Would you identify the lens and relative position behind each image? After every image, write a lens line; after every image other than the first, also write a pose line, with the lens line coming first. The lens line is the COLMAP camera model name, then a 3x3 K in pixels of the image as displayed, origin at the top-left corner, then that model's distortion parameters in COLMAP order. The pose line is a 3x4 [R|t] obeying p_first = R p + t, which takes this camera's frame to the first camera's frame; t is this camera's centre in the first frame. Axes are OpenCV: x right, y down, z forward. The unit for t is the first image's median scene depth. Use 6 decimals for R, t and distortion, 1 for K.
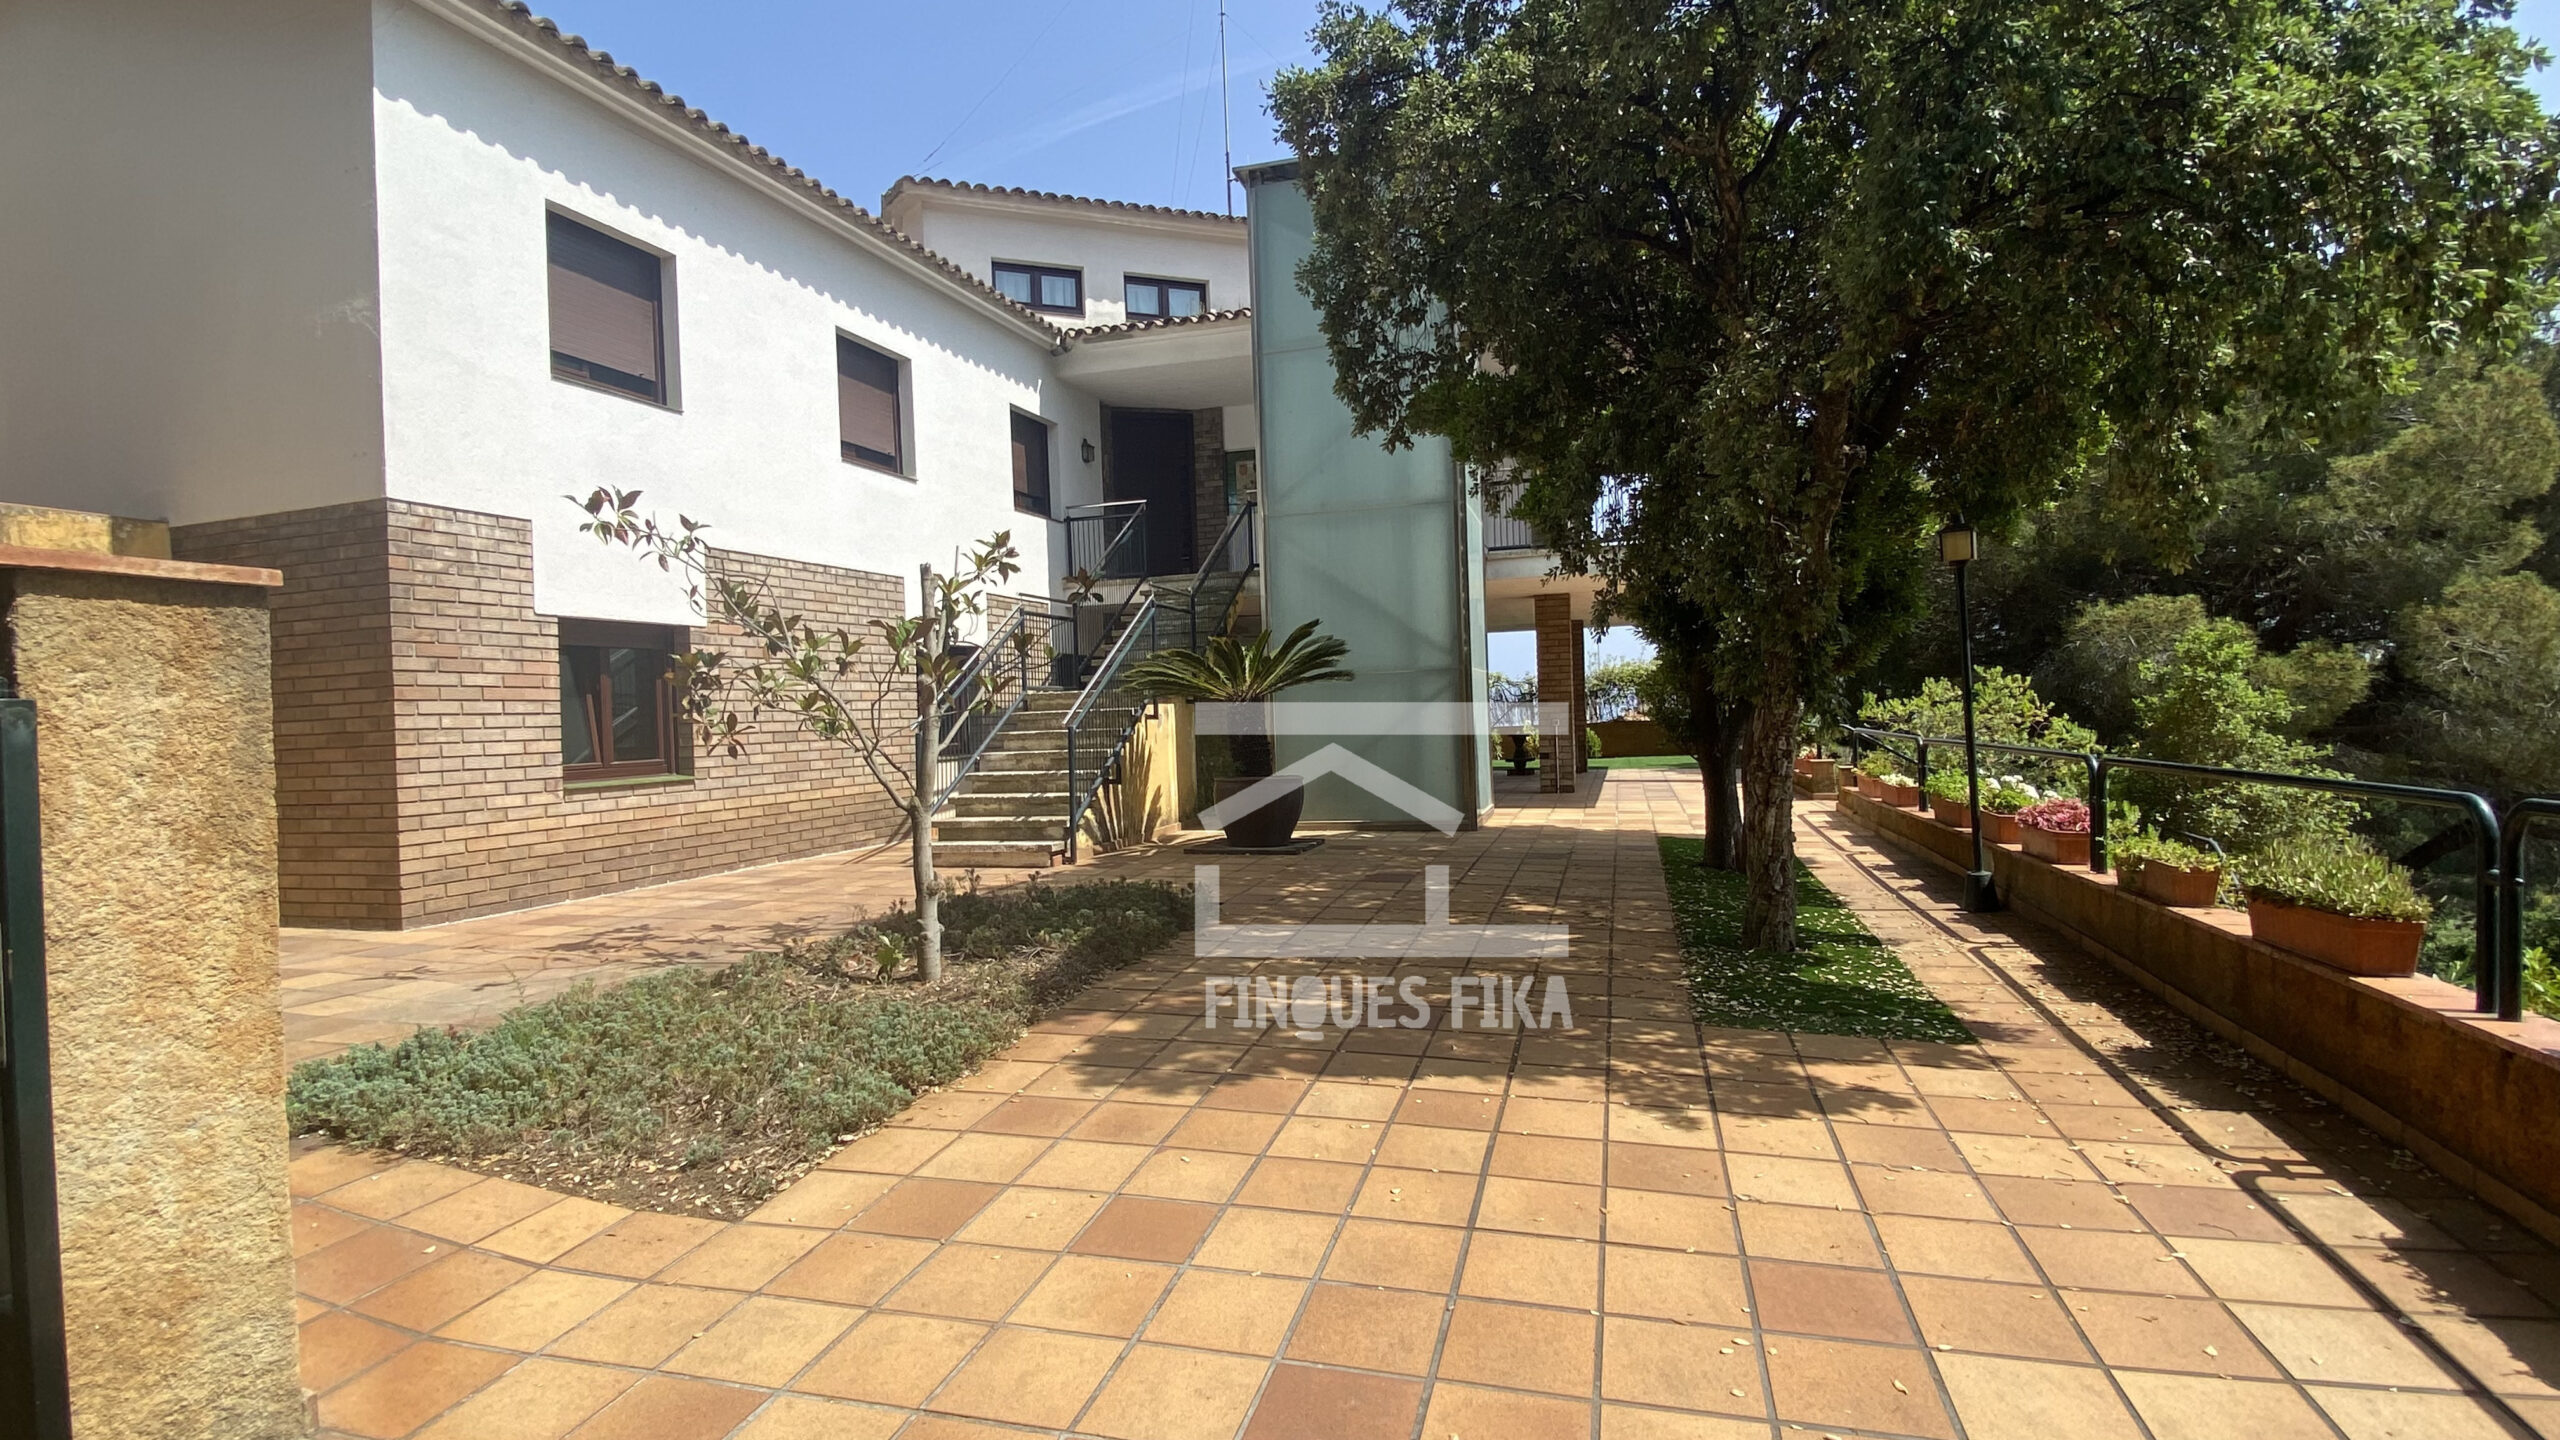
lens RADIAL K [[1213.4, 0, 1284.5], [0, 1213.4, 724.1], [0, 0, 1]] dist [0.016853, -0.019014]
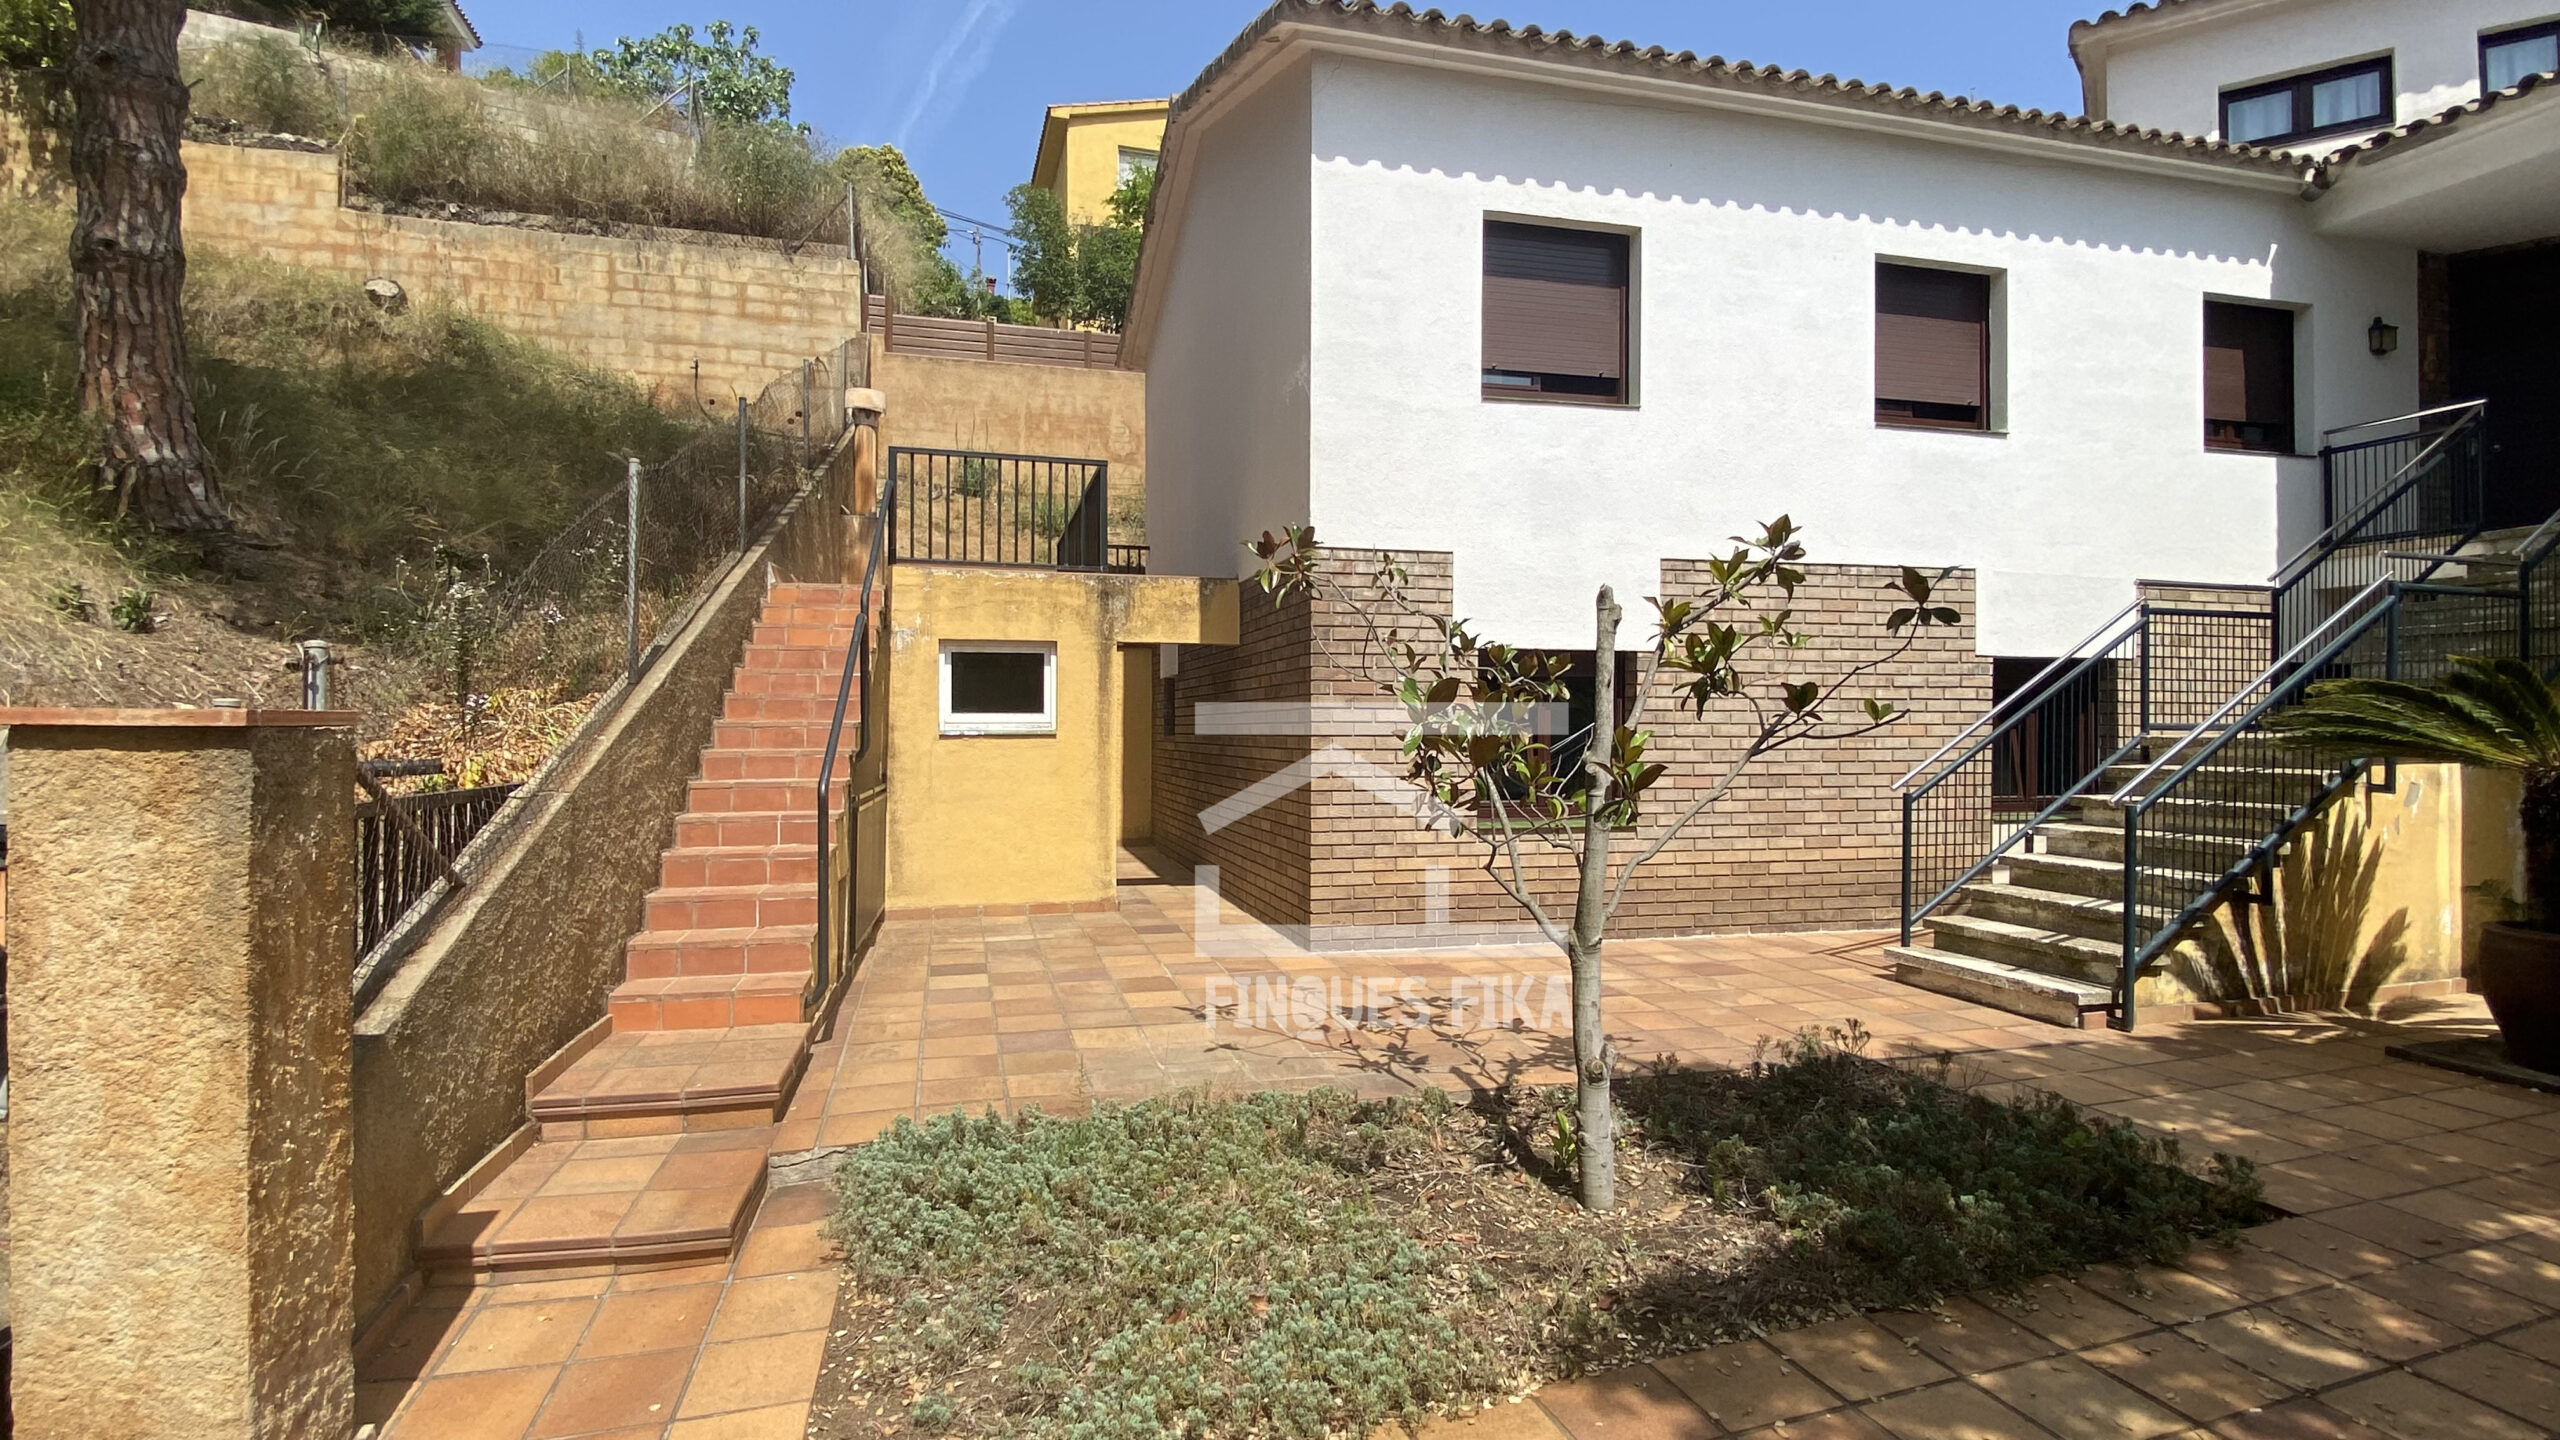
lens RADIAL K [[1213.4, 0, 1266.7], [0, 1213.4, 728.0], [0, 0, 1]] dist [0.016853, -0.019014]
pose [[0.536818, 0.039677, -0.842764, 0.136235], [-0.029139, 0.999170, 0.028479, -0.054550], [0.843195, 0.009269, 0.537529, 0.392257]]
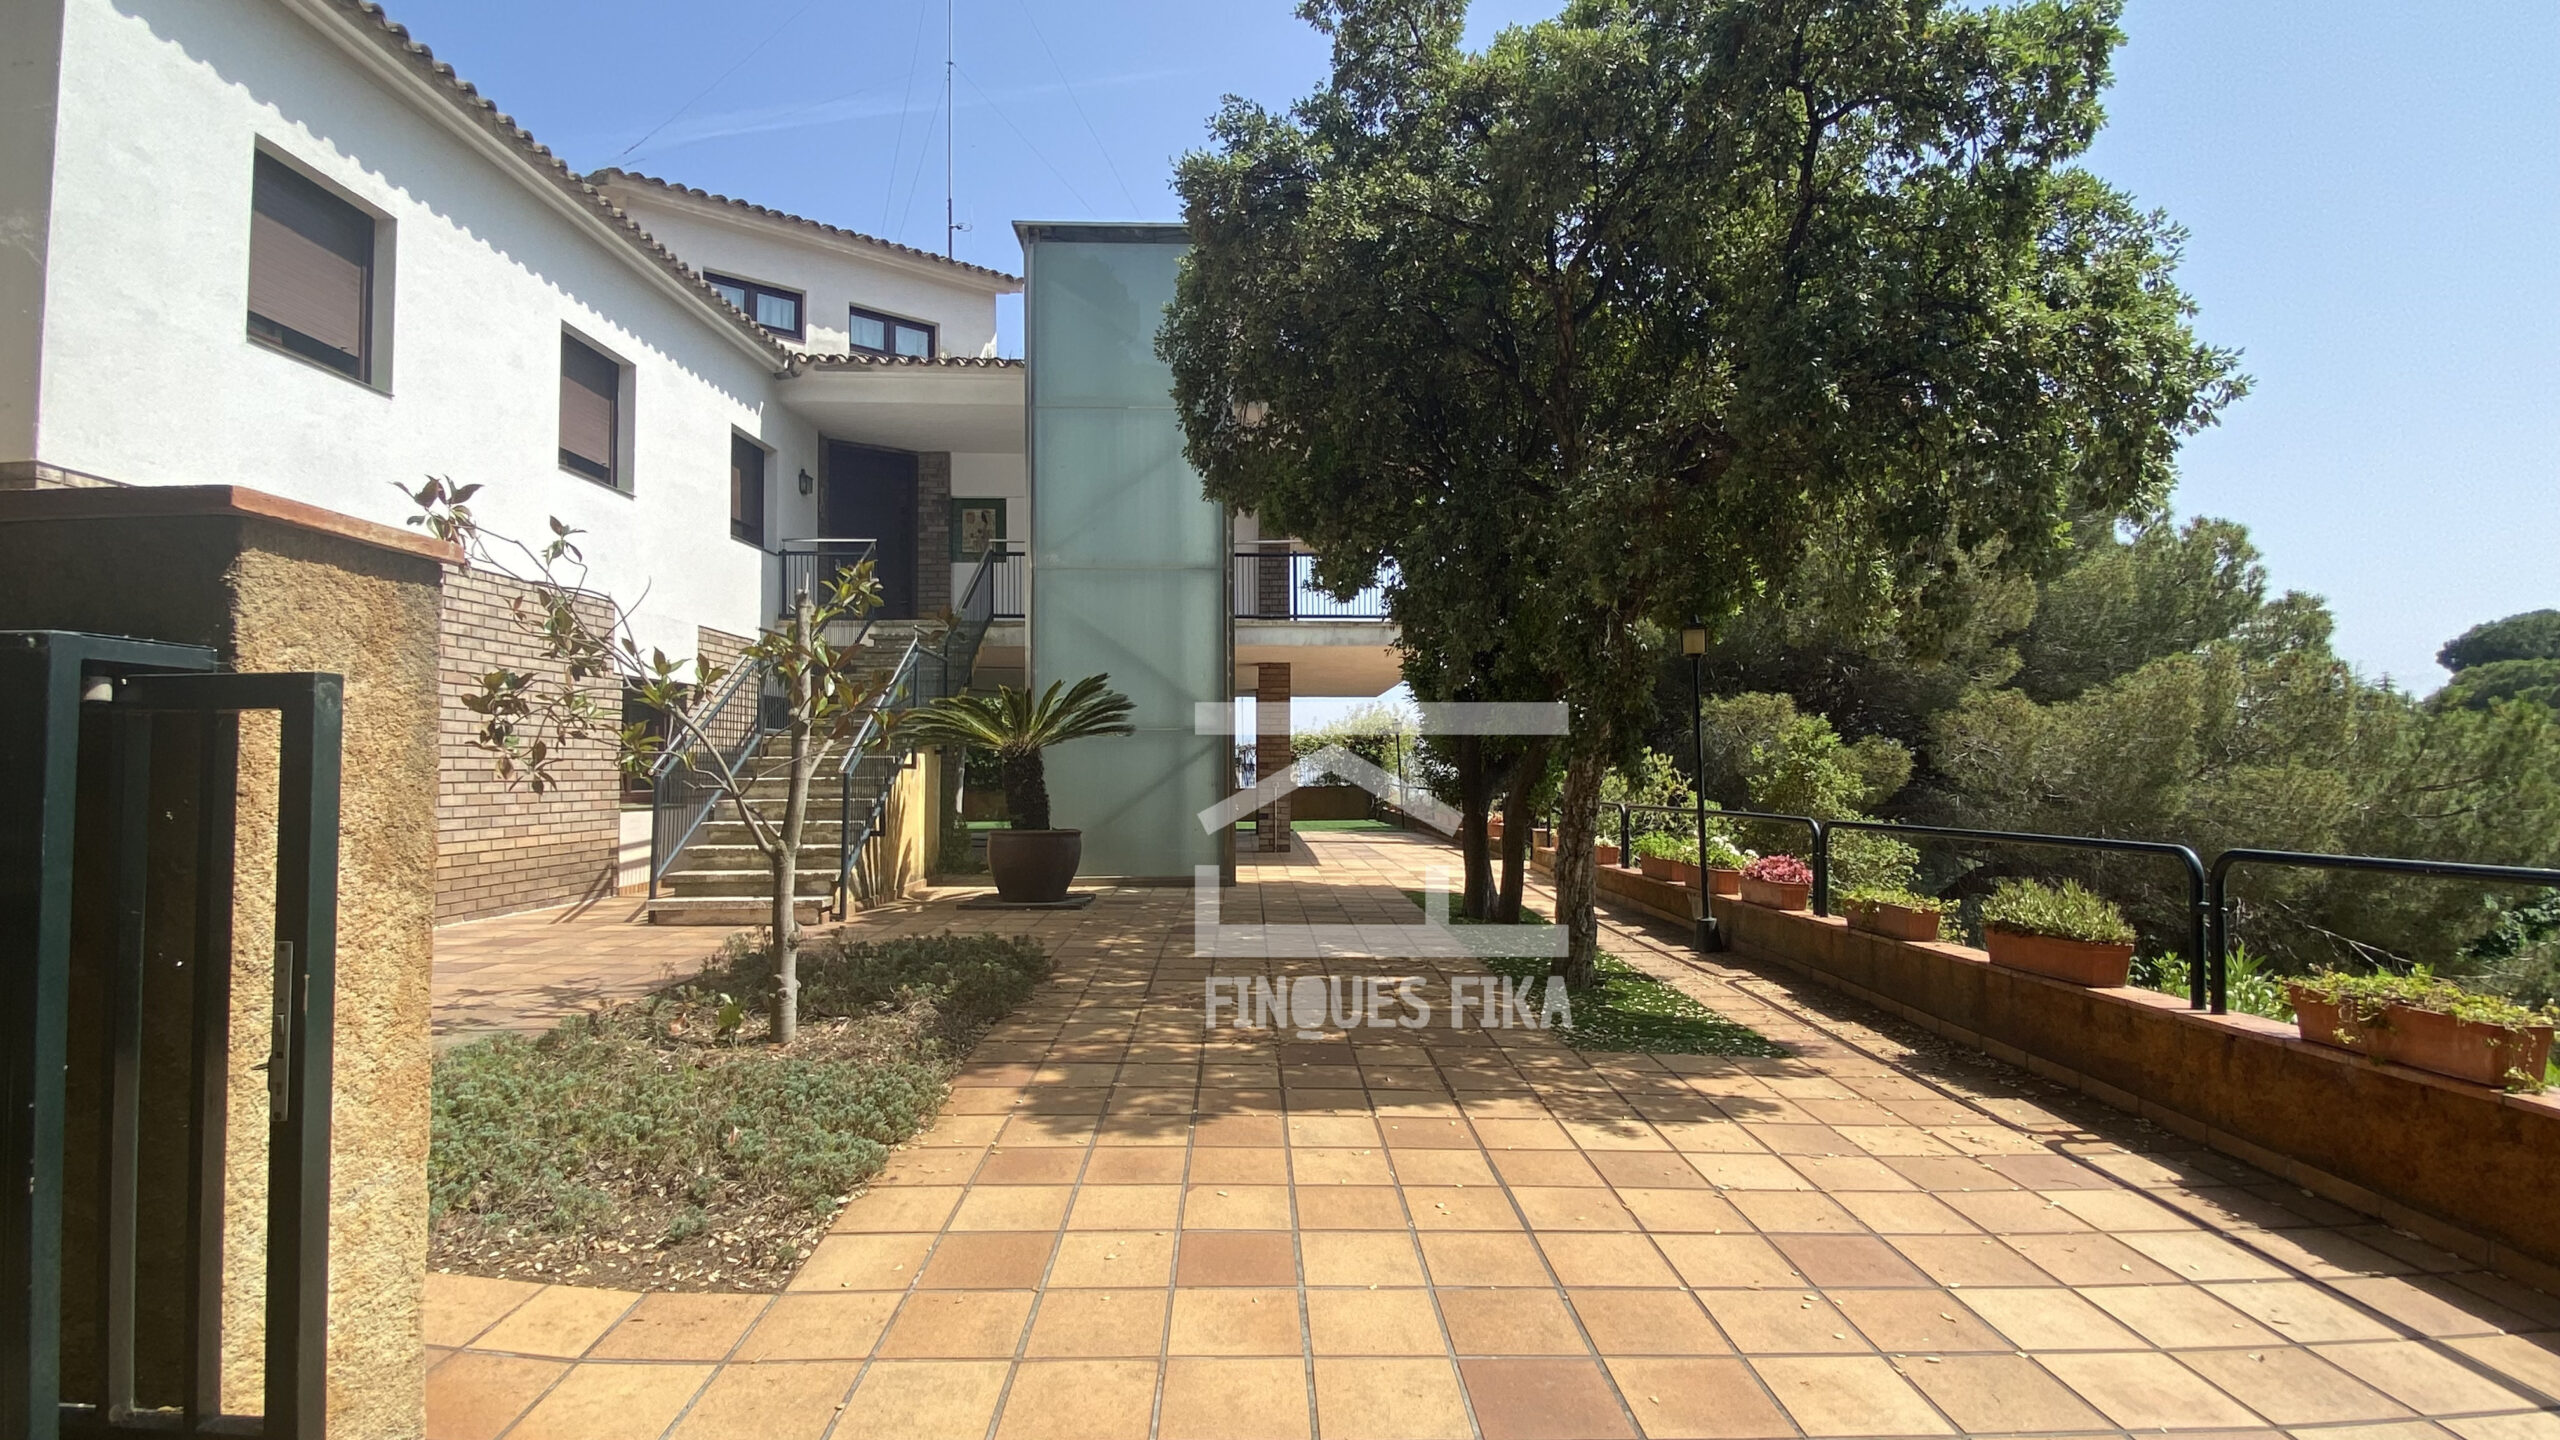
lens RADIAL K [[1213.4, 0, 1277.6], [0, 1213.4, 723.1], [0, 0, 1]] dist [0.016853, -0.019014]
pose [[0.955164, 0.041816, 0.293111, -0.174945], [-0.025977, 0.997995, -0.057723, 0.011990], [-0.294937, 0.047521, 0.954334, 0.000289]]
